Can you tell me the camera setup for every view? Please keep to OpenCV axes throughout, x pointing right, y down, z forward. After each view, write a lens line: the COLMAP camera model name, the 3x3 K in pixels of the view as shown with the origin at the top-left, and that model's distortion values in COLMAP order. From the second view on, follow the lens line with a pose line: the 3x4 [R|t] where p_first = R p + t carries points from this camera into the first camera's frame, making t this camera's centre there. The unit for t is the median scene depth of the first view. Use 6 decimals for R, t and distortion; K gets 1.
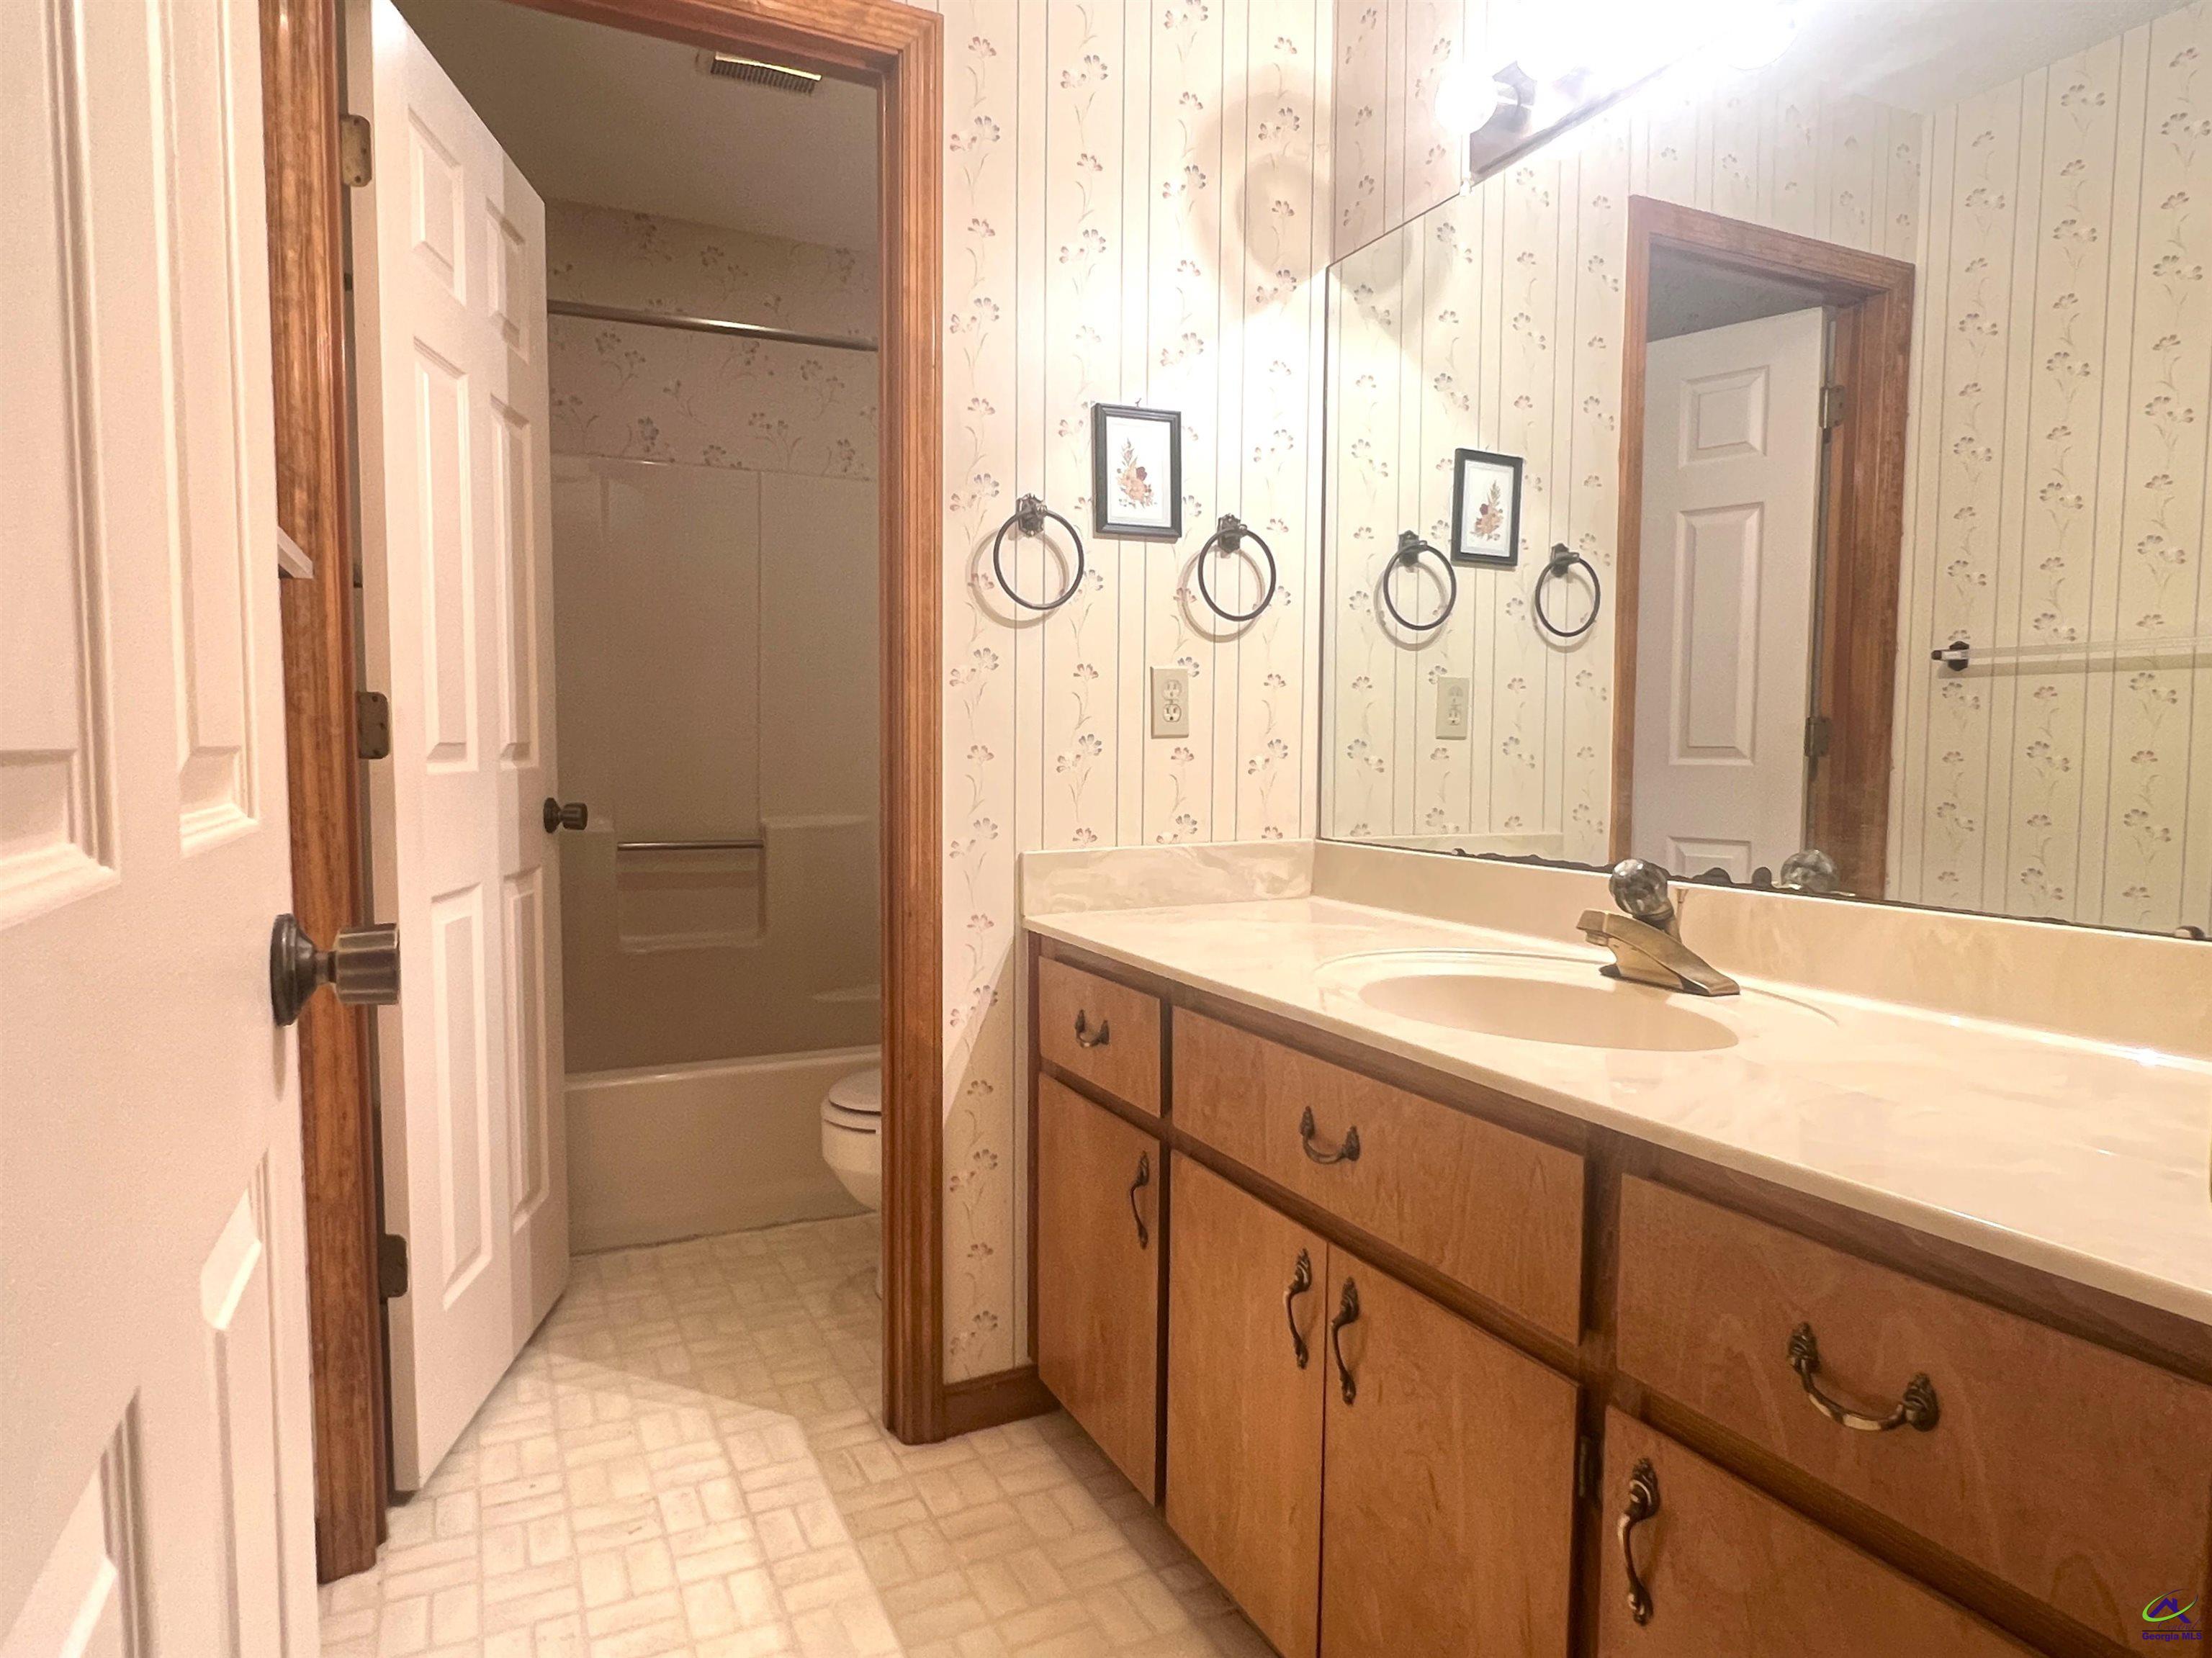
lens RADIAL K [[1295.6, 0, 1104.6], [0, 1295.6, 834.8], [0, 0, 1]] dist [0.003565, -0.002054]
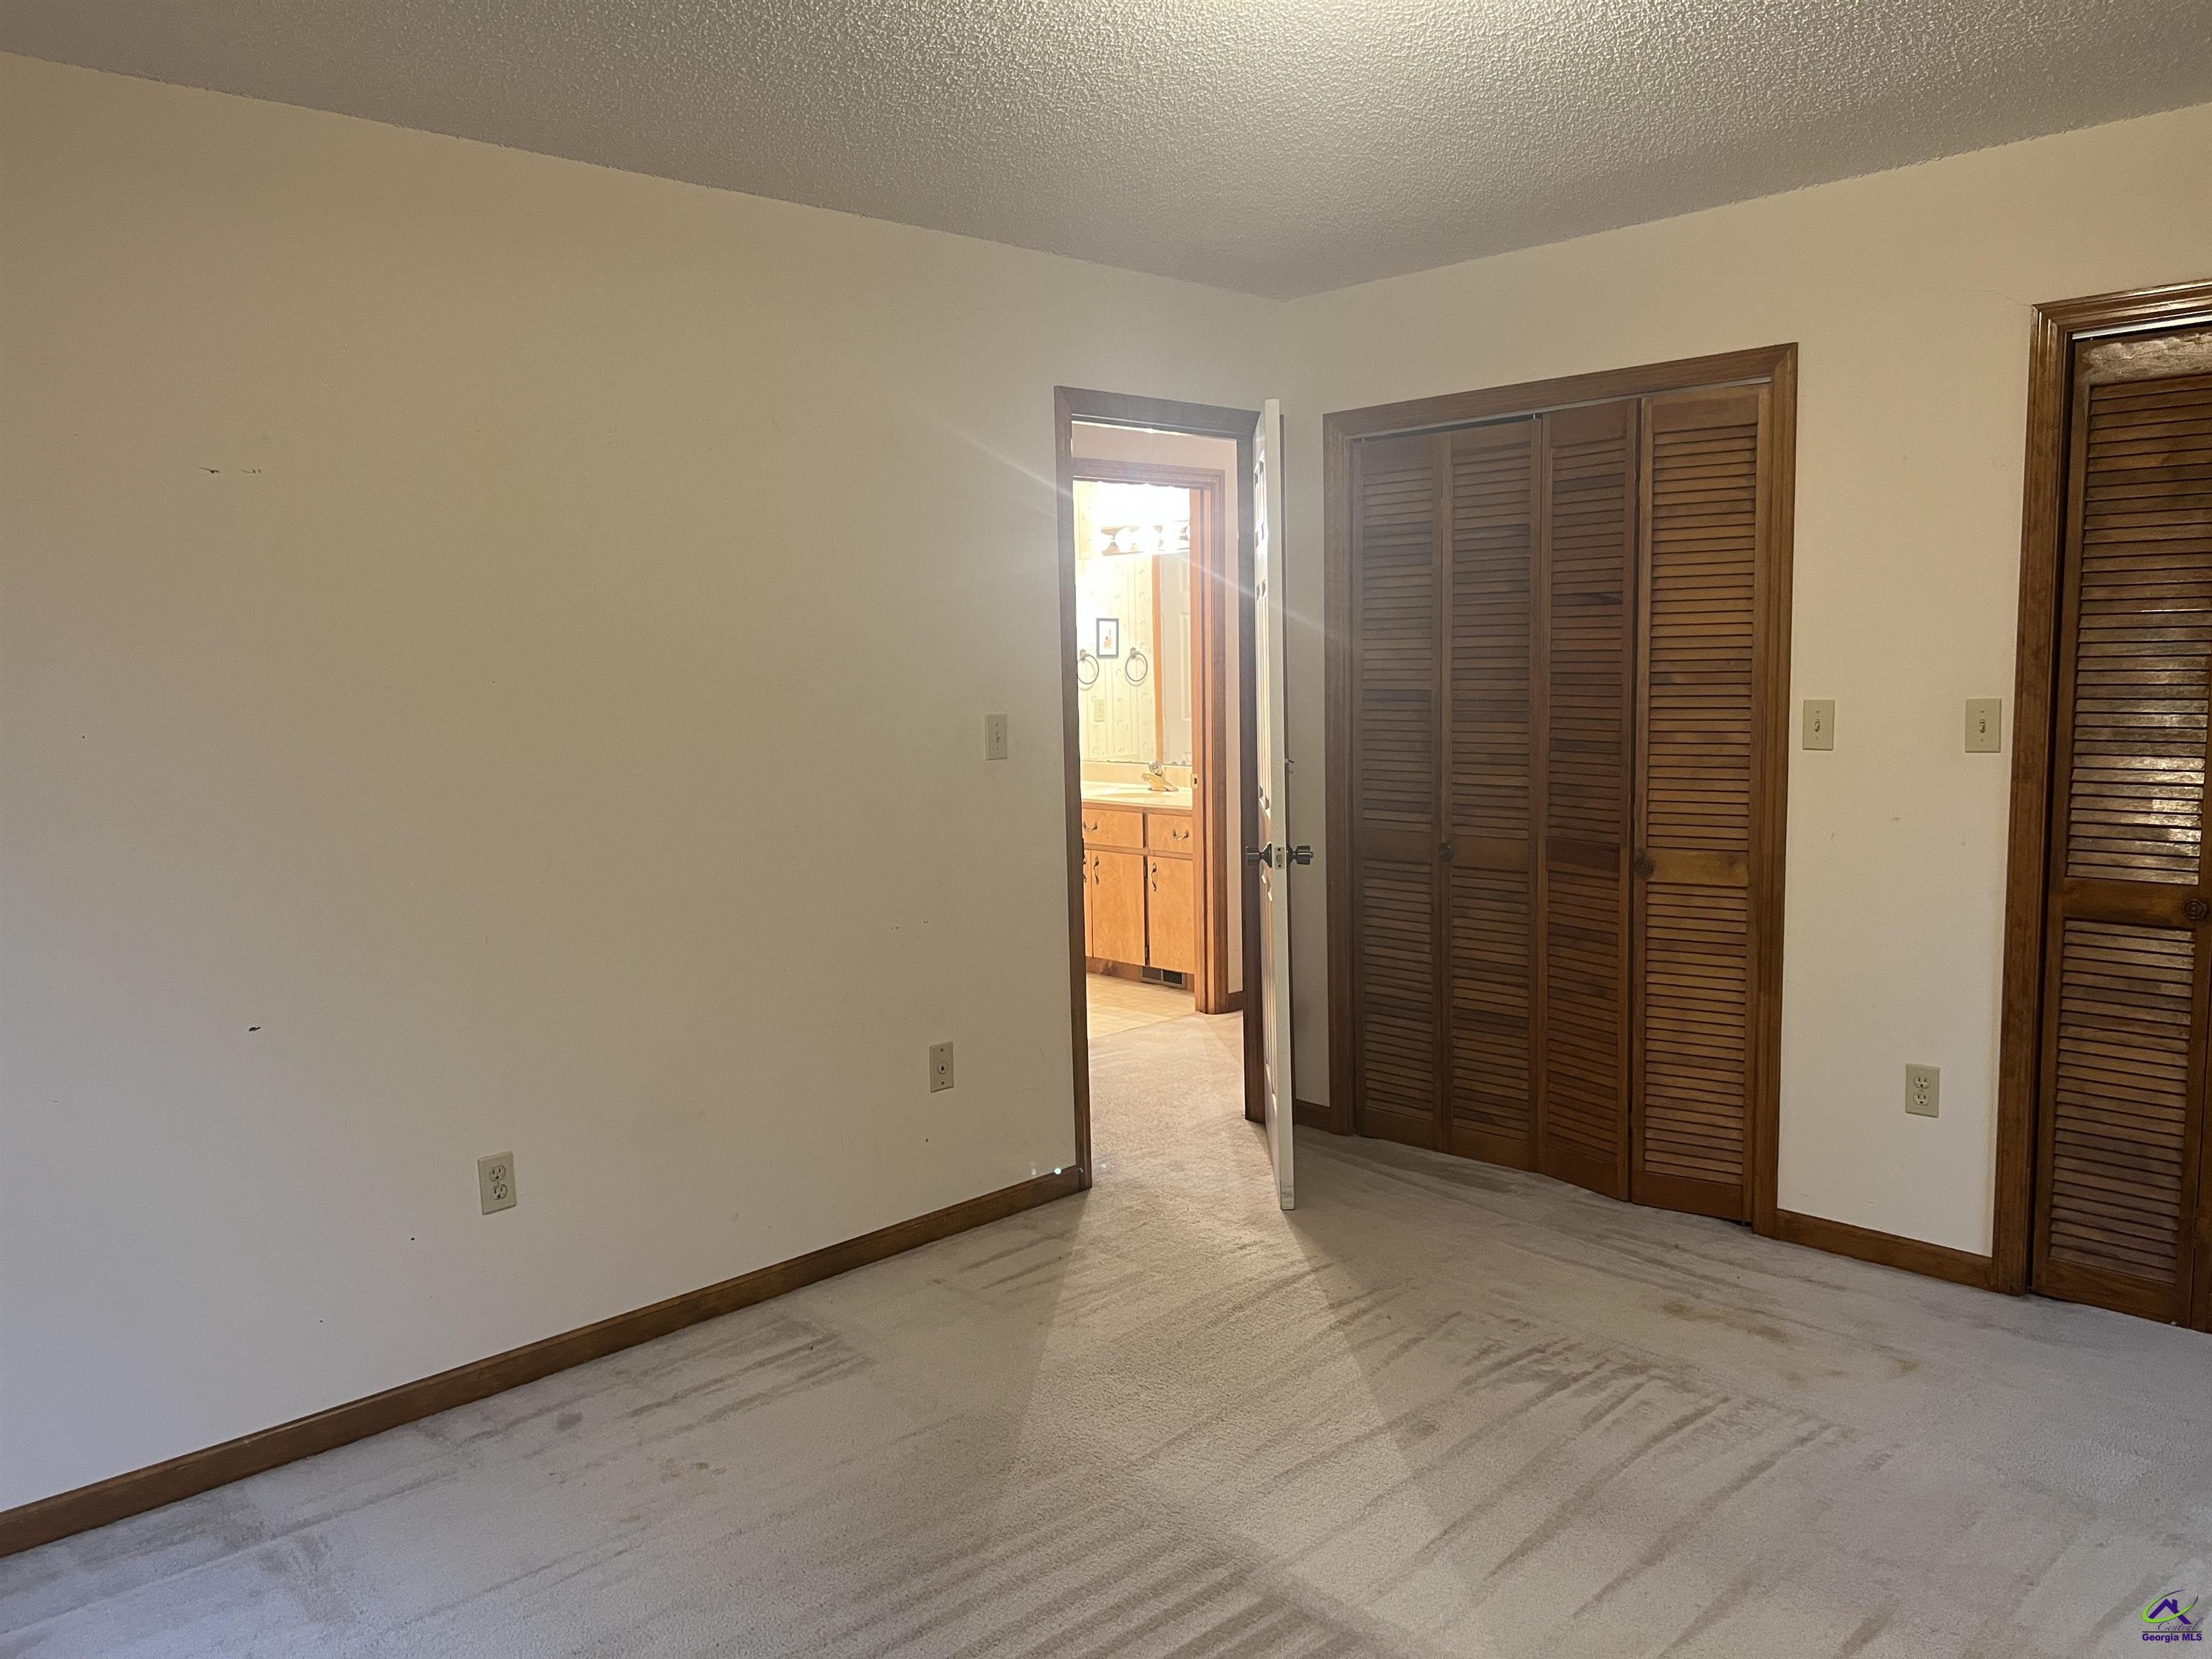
lens RADIAL K [[1686.9, 0, 1109.9], [0, 1686.9, 846.5], [0, 0, 1]] dist [0.091730, -0.121026]
pose [[0.950355, -0.062221, 0.304883, -0.983530], [0.046974, 0.997263, 0.057100, -0.013477], [-0.307601, -0.039943, 0.950677, -2.910193]]
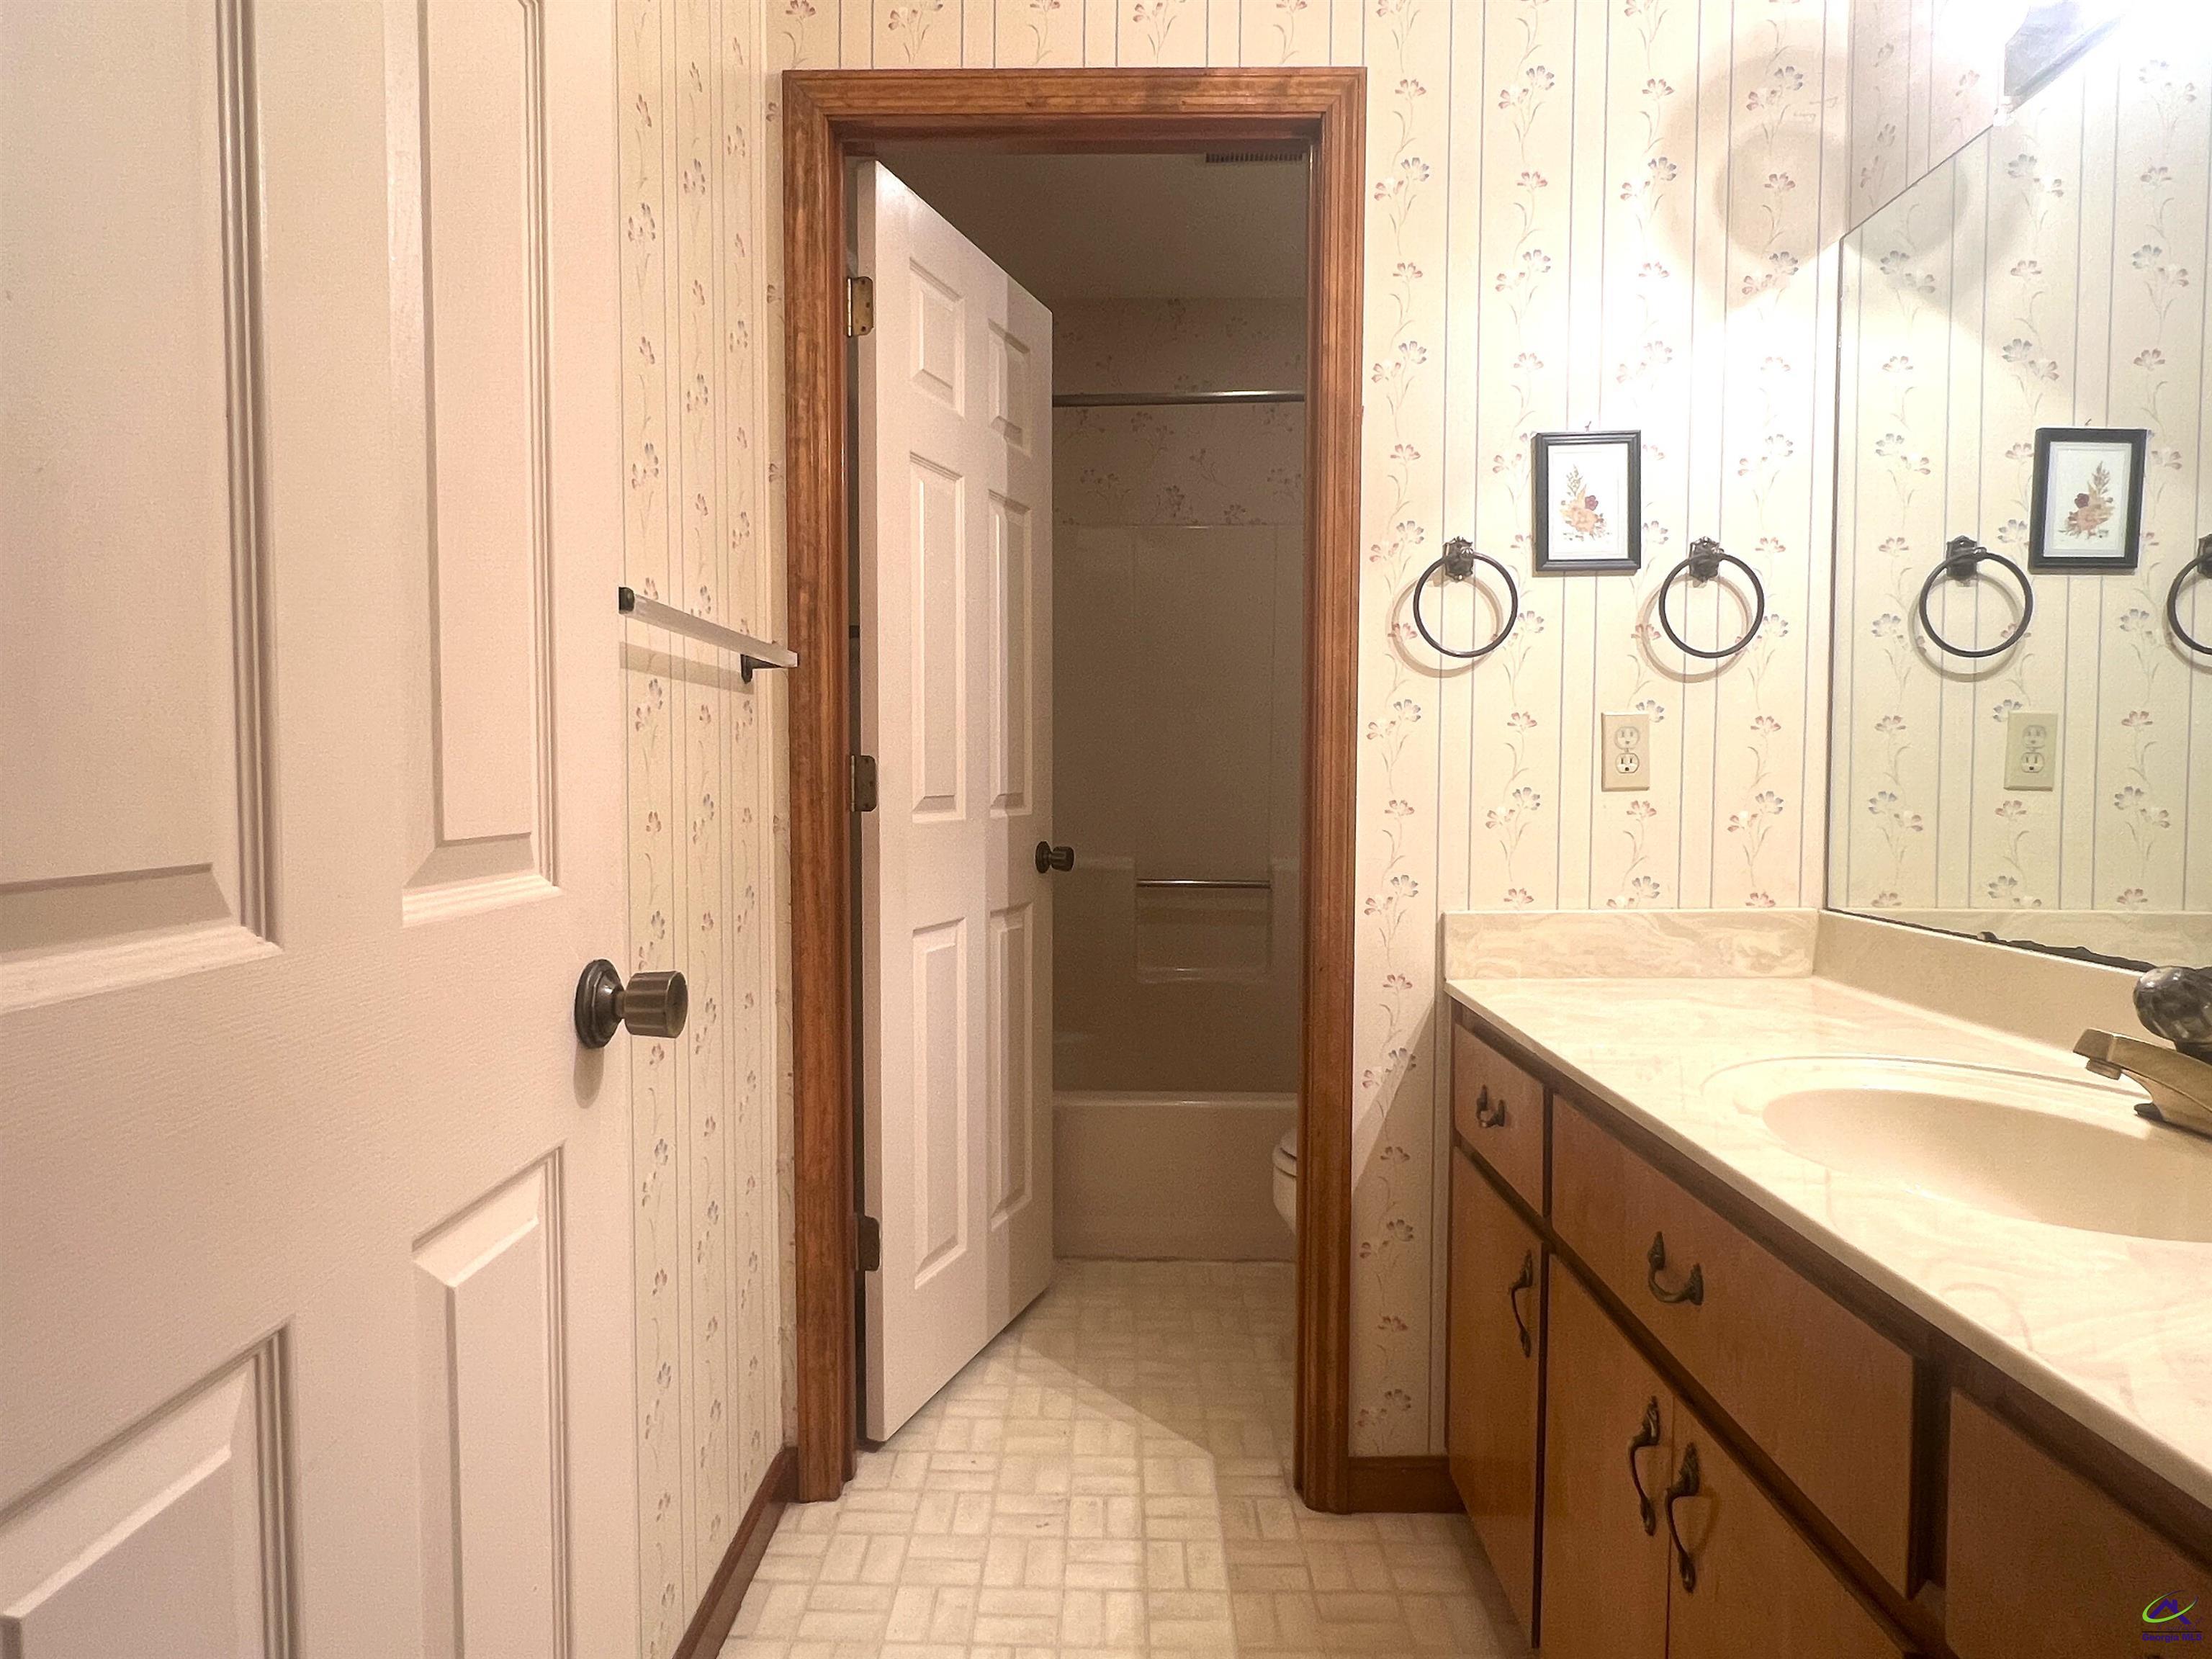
lens RADIAL K [[1295.4, 0, 1107.8], [0, 1295.4, 833.7], [0, 0, 1]] dist [-0.000134, 0.000087]
pose [[0.892967, 0.017272, -0.449791, 0.141480], [-0.028070, 0.999455, -0.017348, -0.020286], [0.449247, 0.028117, 0.892965, 0.037299]]
